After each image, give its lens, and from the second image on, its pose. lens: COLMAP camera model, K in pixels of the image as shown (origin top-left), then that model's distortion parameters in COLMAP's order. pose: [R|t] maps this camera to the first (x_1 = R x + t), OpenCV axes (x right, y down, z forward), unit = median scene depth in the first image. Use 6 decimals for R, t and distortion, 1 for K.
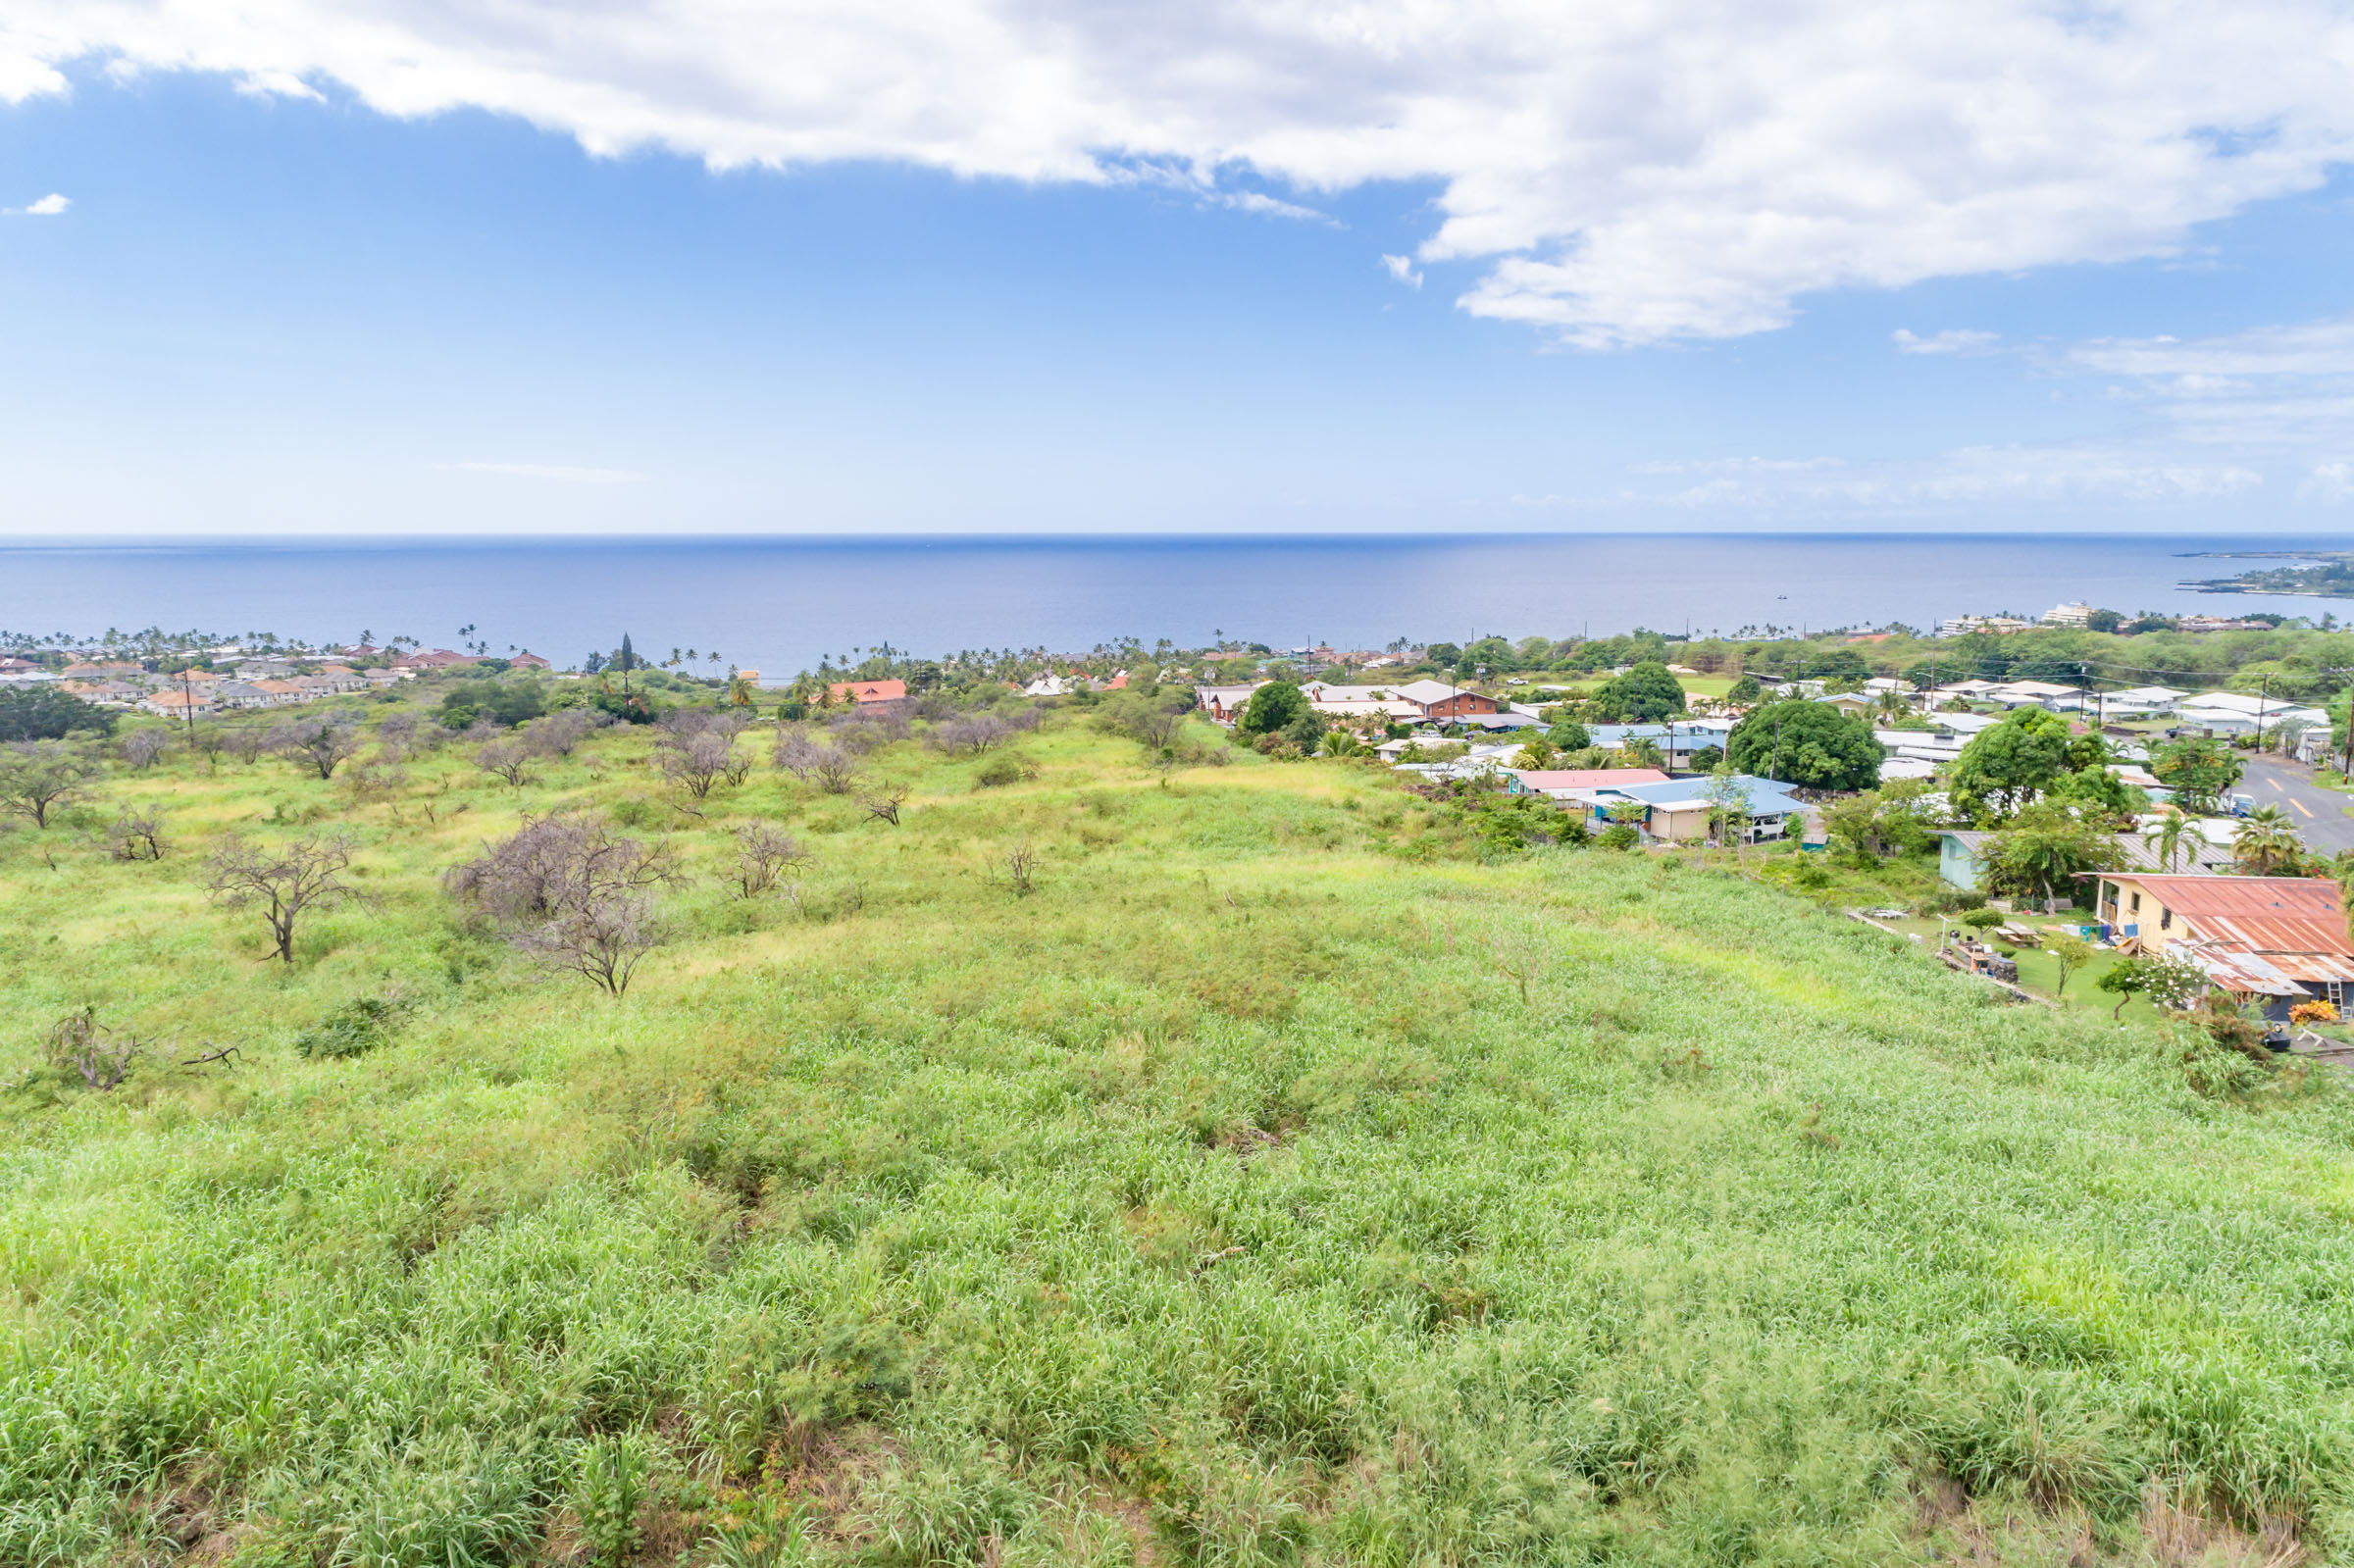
lens RADIAL K [[1531.4, 0, 1201.0], [0, 1531.4, 806.6], [0, 0, 1]] dist [0.007094, 0.004440]
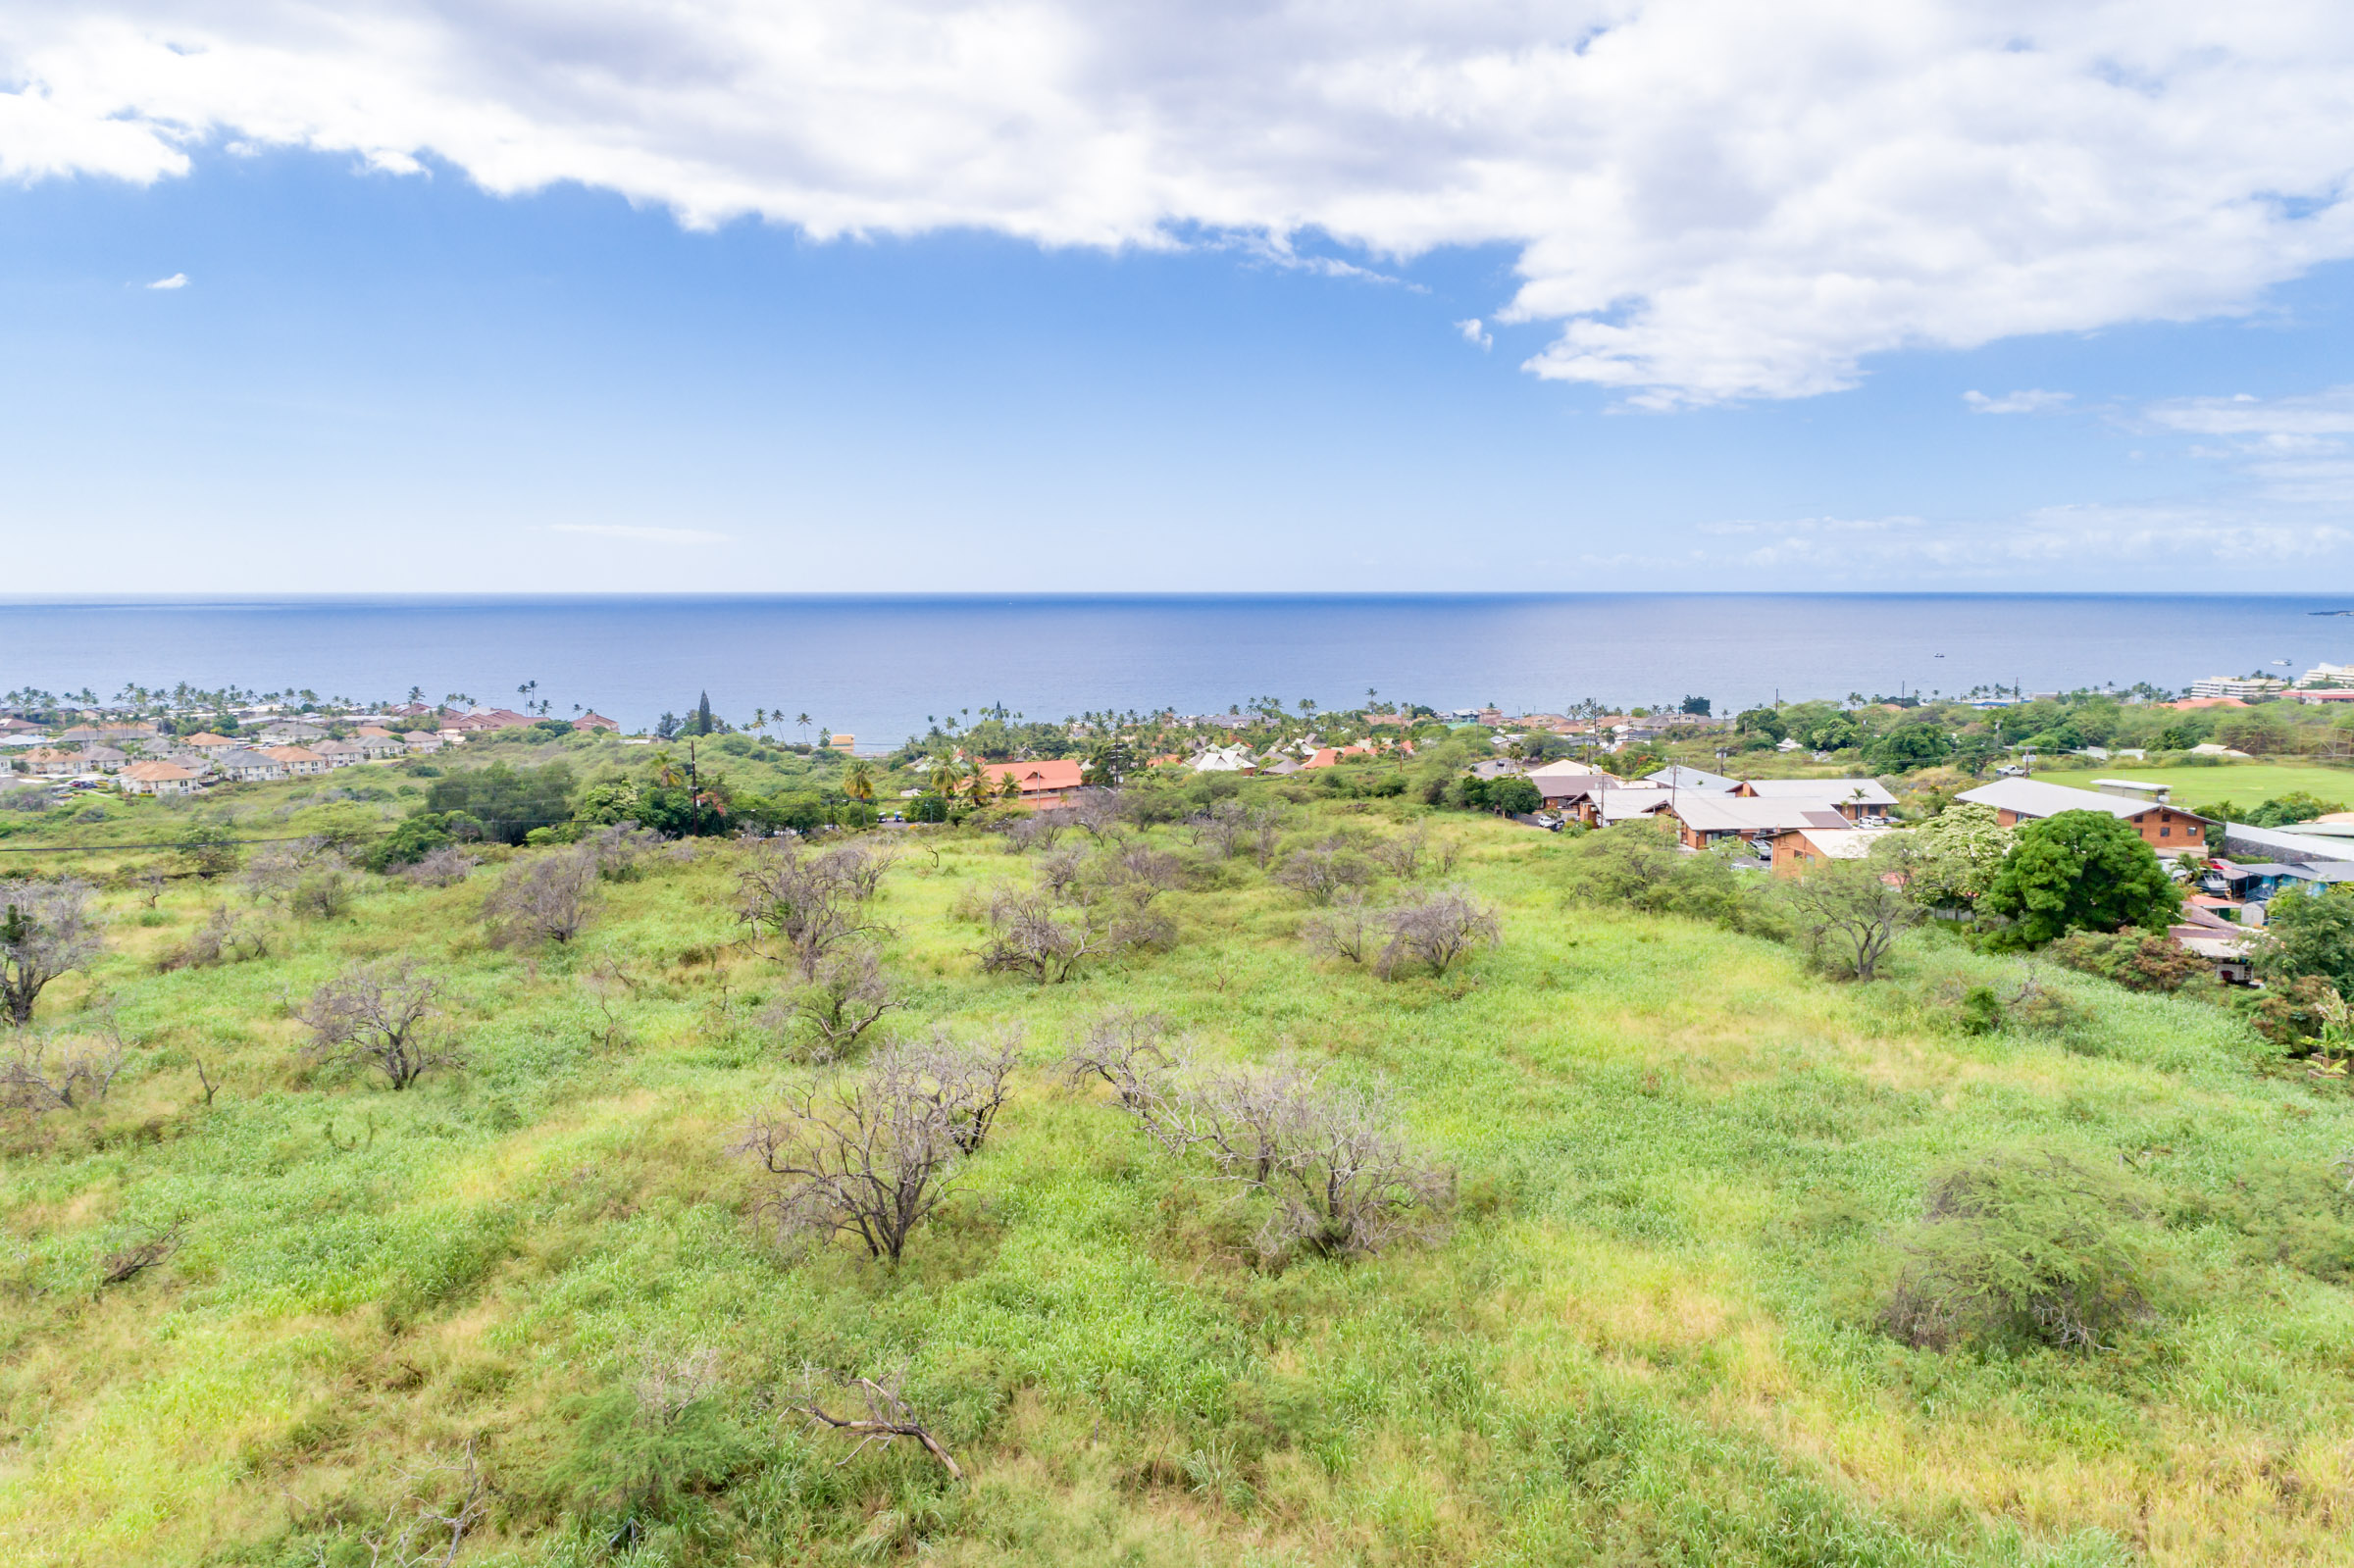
lens RADIAL K [[1531.4, 0, 1192.6], [0, 1531.4, 764.1], [0, 0, 1]] dist [0.007094, 0.004440]
pose [[0.998778, 0.005480, -0.049111, -0.050177], [-0.008654, 0.997871, -0.064635, -0.016424], [0.048652, 0.064981, 0.996700, 0.136385]]
